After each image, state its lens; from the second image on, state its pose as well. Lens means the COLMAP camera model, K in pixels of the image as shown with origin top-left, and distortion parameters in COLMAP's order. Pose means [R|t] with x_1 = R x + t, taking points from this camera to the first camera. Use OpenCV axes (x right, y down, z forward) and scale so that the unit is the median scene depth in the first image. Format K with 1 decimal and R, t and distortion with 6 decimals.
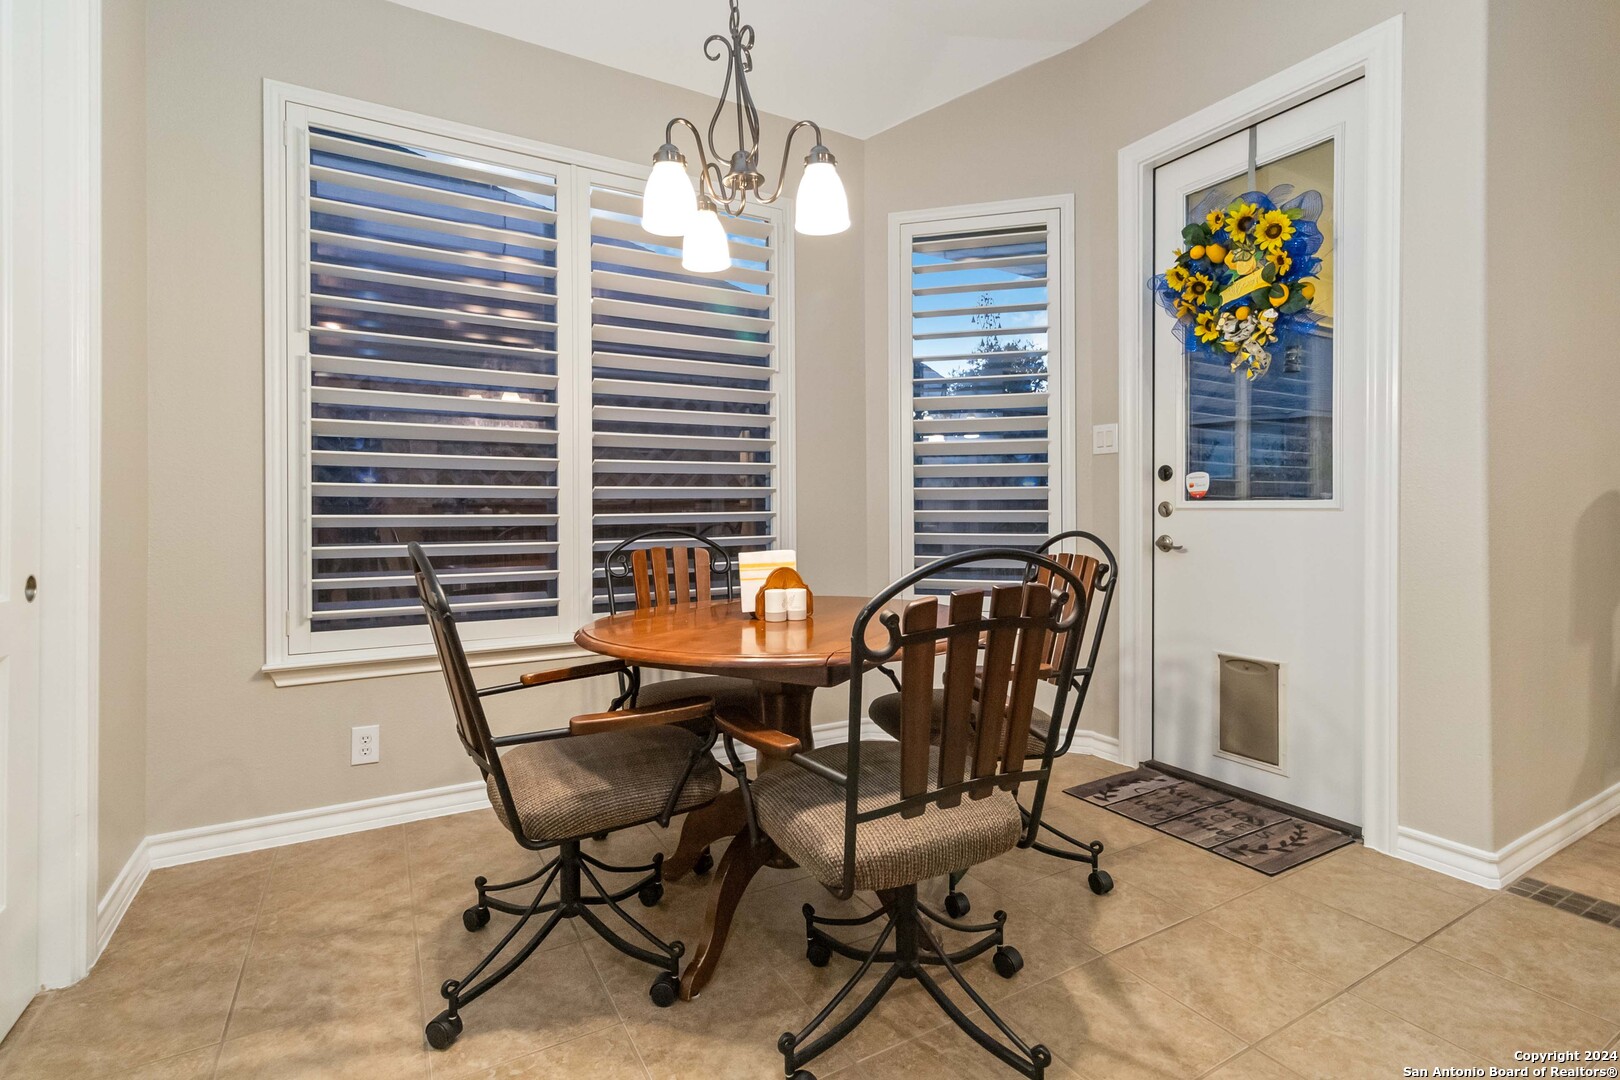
lens RADIAL K [[761.0, 0, 816.7], [0, 761.0, 512.5], [0, 0, 1]] dist [0.001900, 0.000286]
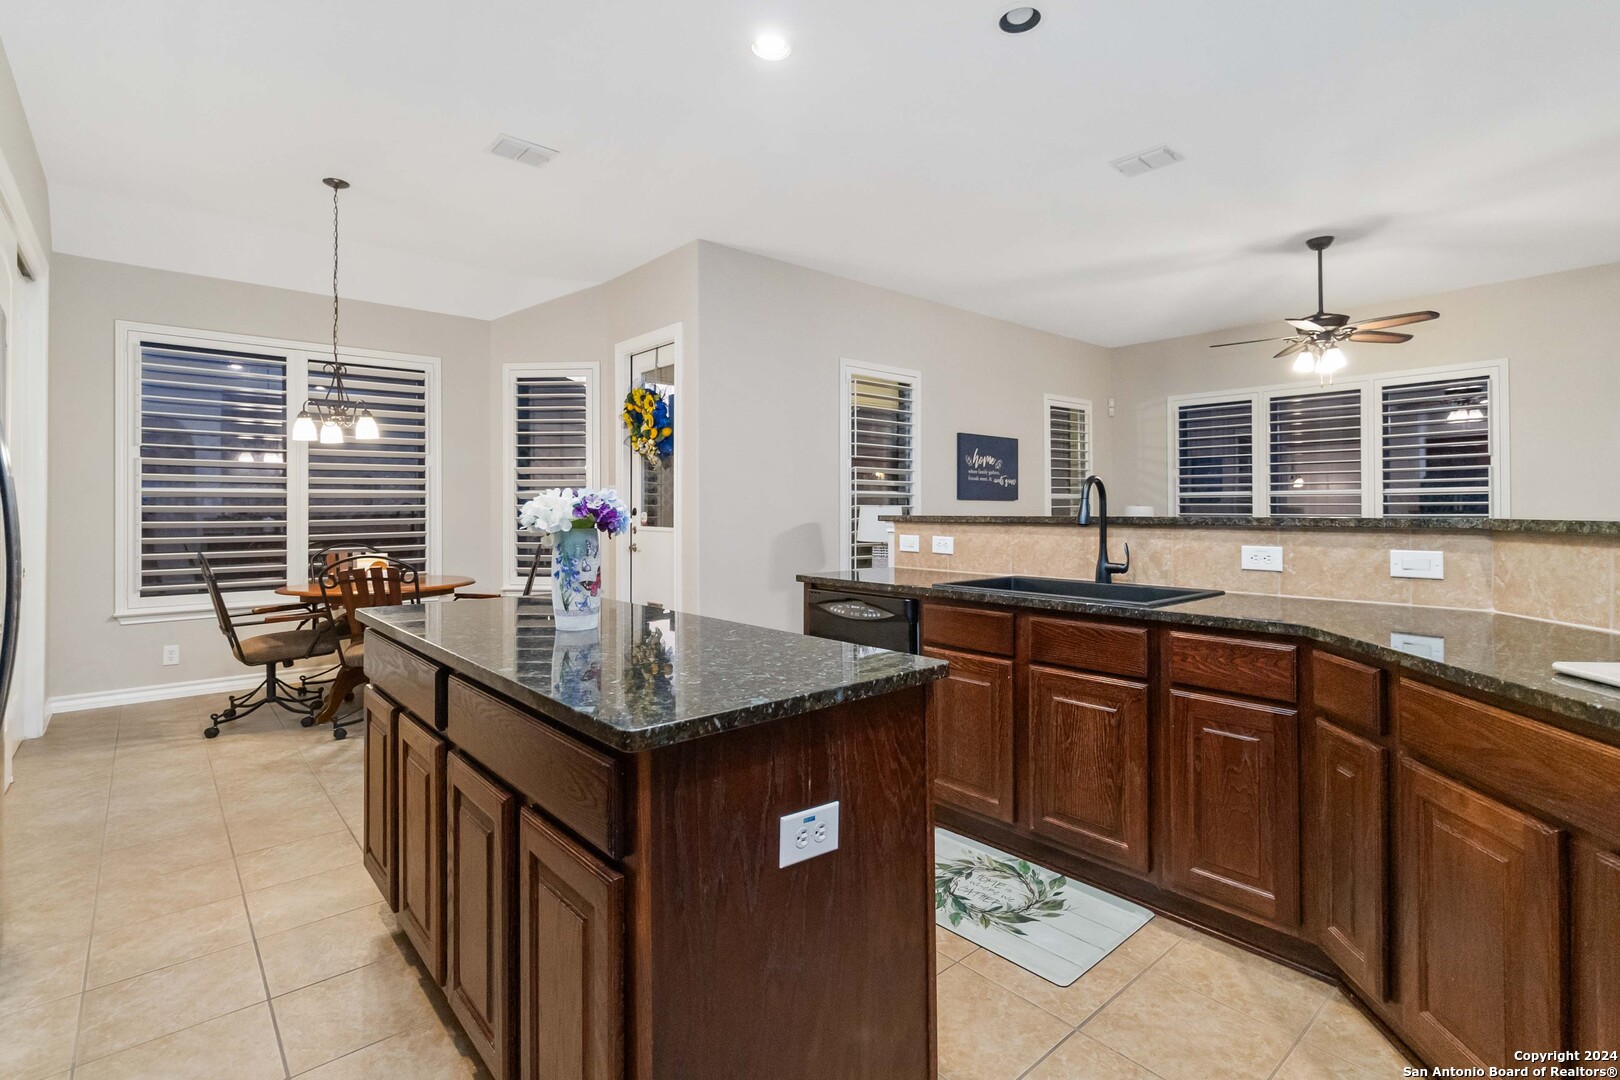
lens RADIAL K [[761.0, 0, 816.7], [0, 761.0, 512.5], [0, 0, 1]] dist [0.001900, 0.000286]
pose [[0.981749, 0.001115, 0.190178, 0.655414], [-0.001541, 0.999997, 0.002088, -0.066004], [-0.190175, -0.002343, 0.981747, -1.224610]]
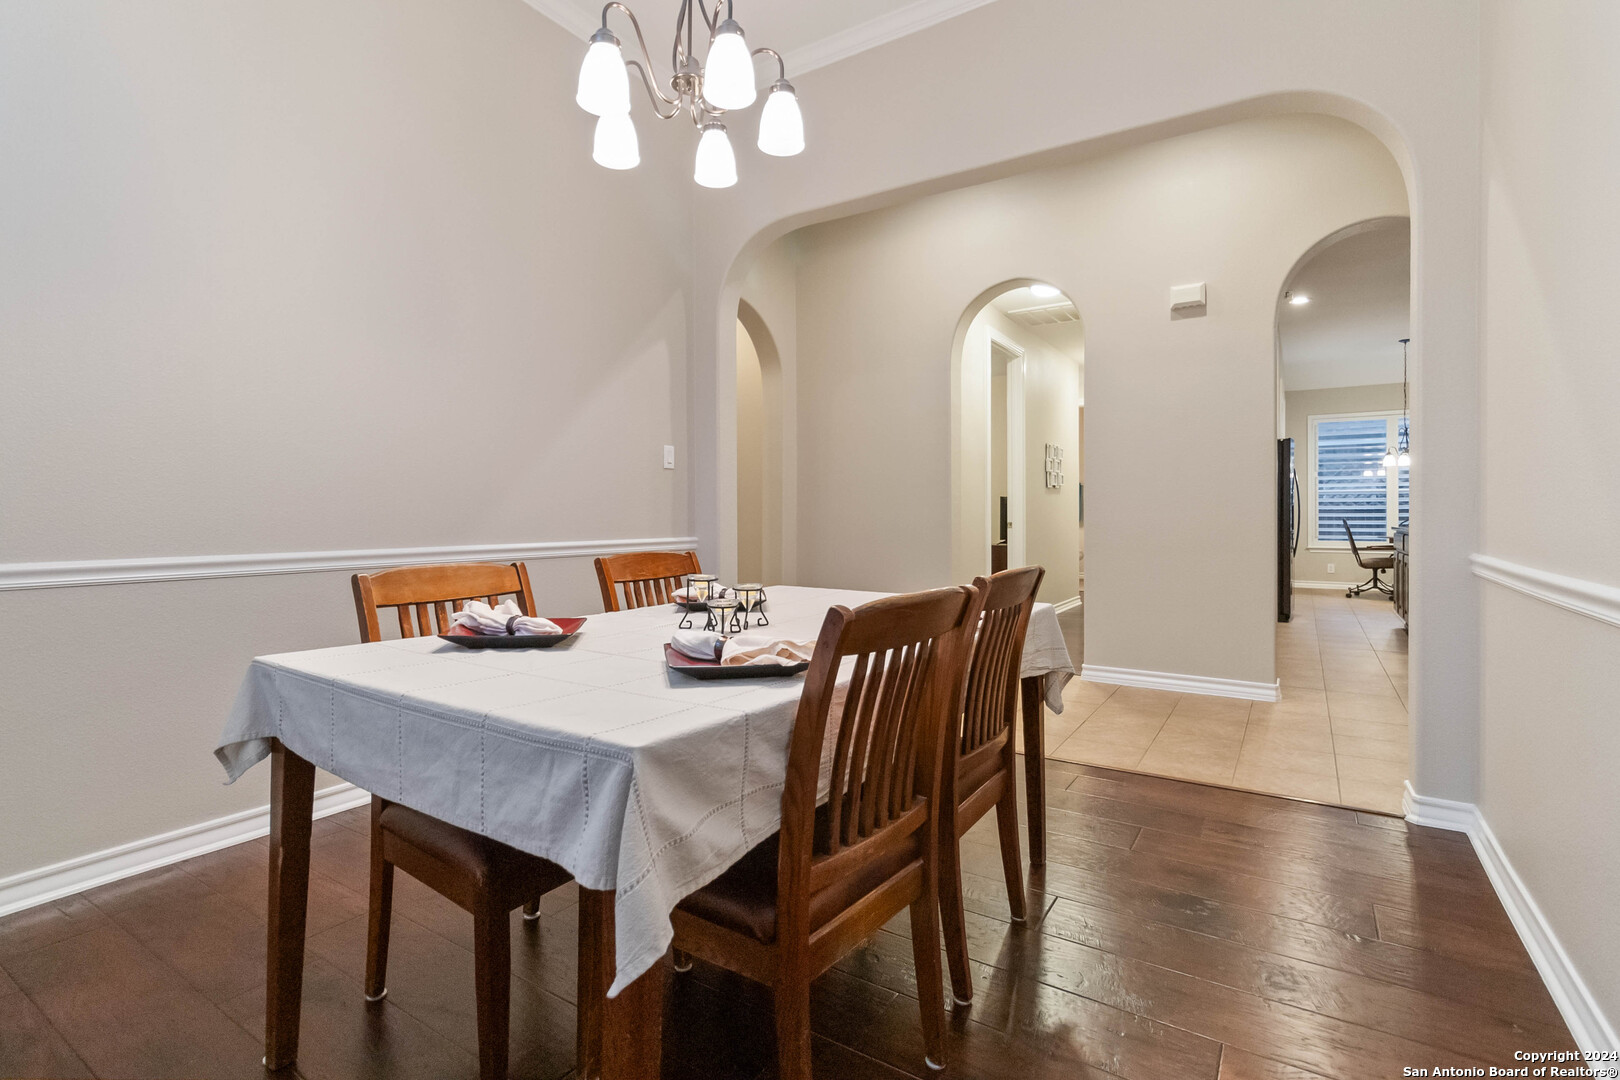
lens RADIAL K [[761.0, 0, 816.7], [0, 761.0, 512.5], [0, 0, 1]] dist [0.001900, 0.000286]
pose [[0.454650, 0.001205, -0.890670, 1.805841], [-0.003513, 0.999994, -0.000440, 0.008801], [0.890663, 0.003329, 0.454651, -3.346234]]
